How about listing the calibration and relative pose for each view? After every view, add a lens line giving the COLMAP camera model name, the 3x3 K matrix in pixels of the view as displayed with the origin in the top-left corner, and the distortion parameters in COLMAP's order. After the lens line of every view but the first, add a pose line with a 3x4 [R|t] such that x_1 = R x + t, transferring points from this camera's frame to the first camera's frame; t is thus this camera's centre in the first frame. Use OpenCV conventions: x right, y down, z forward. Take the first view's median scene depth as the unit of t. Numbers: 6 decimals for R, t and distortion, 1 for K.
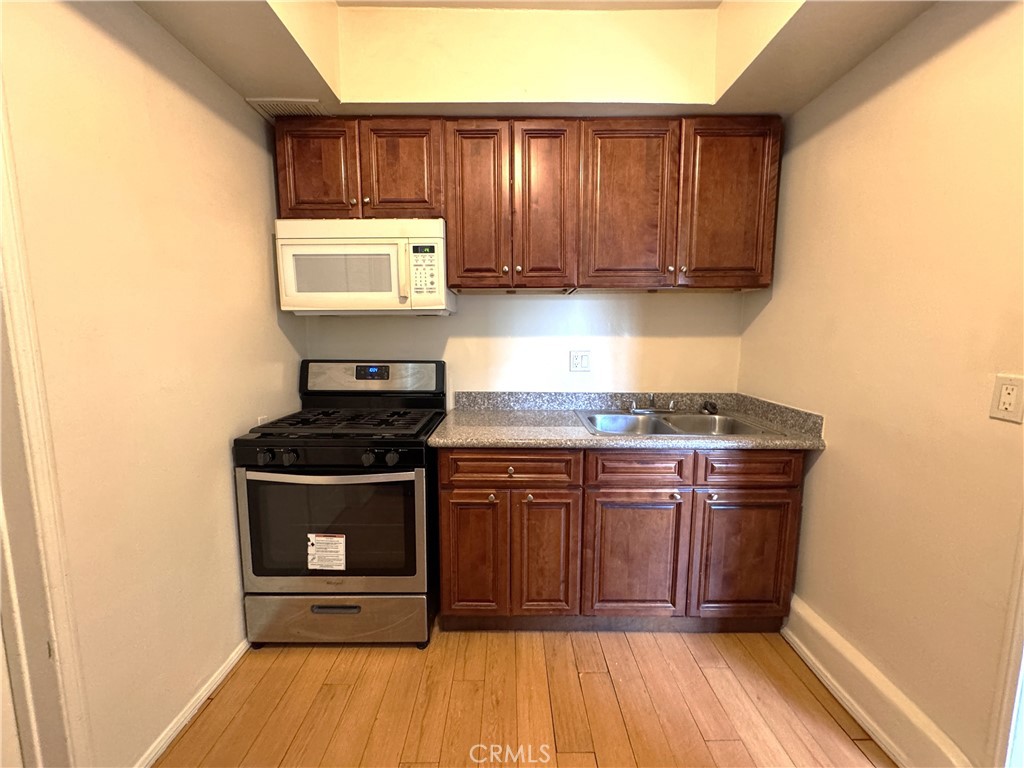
lens RADIAL K [[409.0, 0, 504.6], [0, 409.0, 382.6], [0, 0, 1]] dist [-0.000653, 0.000000]
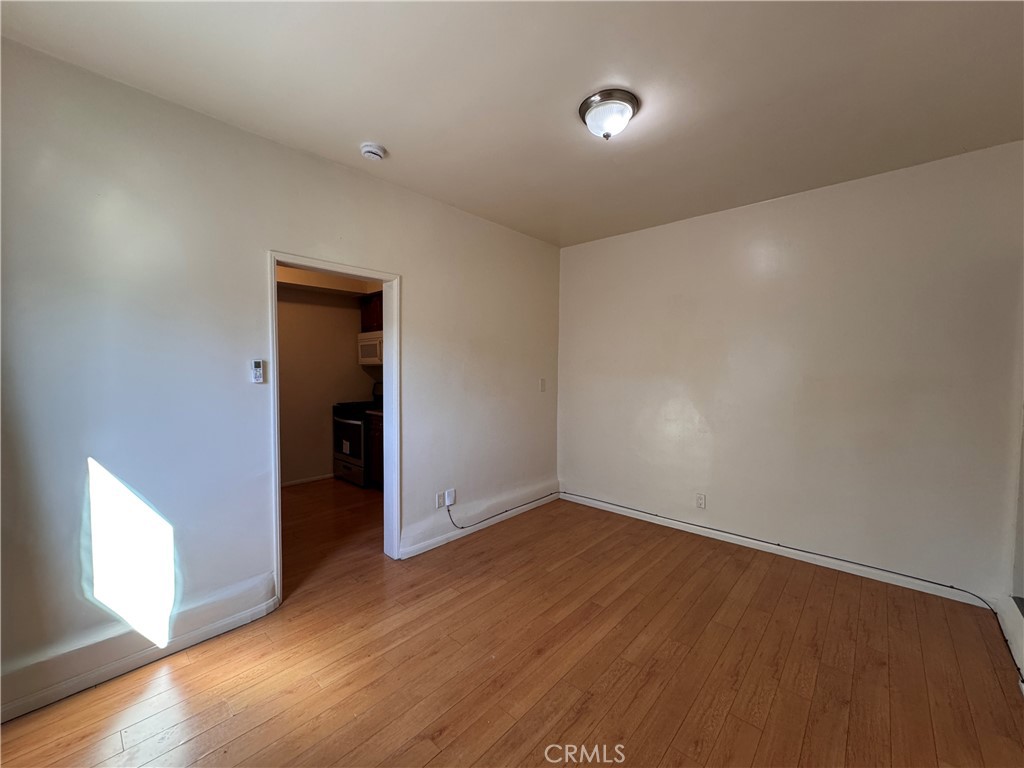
lens RADIAL K [[409.0, 0, 511.2], [0, 409.0, 385.3], [0, 0, 1]] dist [-0.000653, 0.000000]
pose [[0.736167, 0.029500, -0.676157, 2.181894], [-0.078306, 0.996053, -0.041798, 0.001868], [0.672255, 0.083717, 0.735571, -0.365641]]
